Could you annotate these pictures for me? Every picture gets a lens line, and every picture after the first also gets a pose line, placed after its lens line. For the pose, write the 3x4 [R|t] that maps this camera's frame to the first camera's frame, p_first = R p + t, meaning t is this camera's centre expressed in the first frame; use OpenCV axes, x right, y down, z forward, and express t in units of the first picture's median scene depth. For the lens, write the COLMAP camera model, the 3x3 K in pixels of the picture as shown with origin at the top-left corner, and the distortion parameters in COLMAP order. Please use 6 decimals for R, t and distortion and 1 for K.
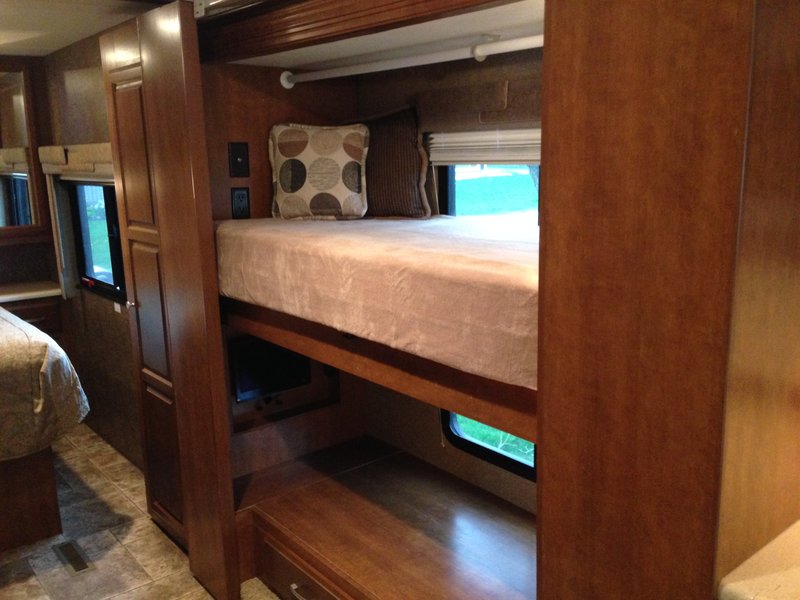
lens RADIAL K [[750.6, 0, 400.2], [0, 750.6, 298.9], [0, 0, 1]] dist [-0.005822, 0.000000]
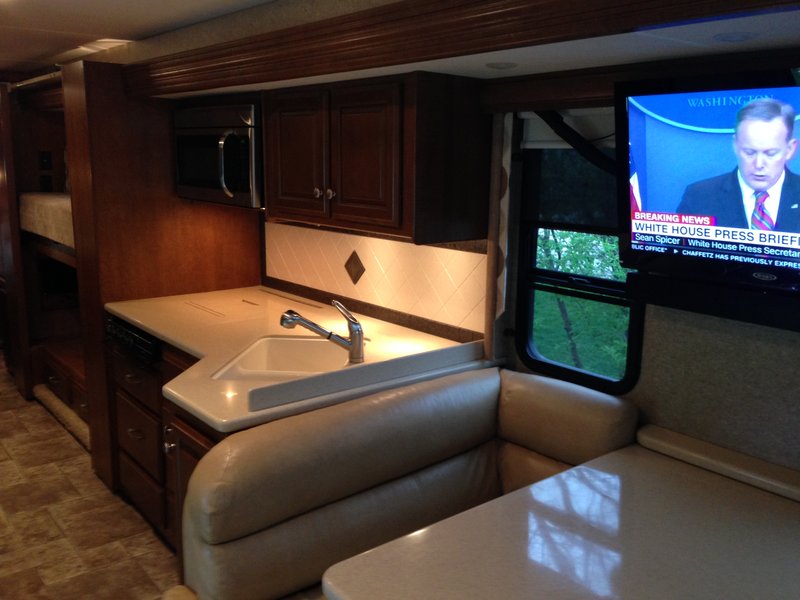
lens RADIAL K [[750.6, 0, 397.6], [0, 750.6, 299.6], [0, 0, 1]] dist [-0.005822, 0.000000]
pose [[0.999547, 0.028676, -0.009177, 0.676956], [-0.028715, 0.999579, -0.004146, 0.138486], [0.009054, 0.004407, 0.999949, -0.833460]]
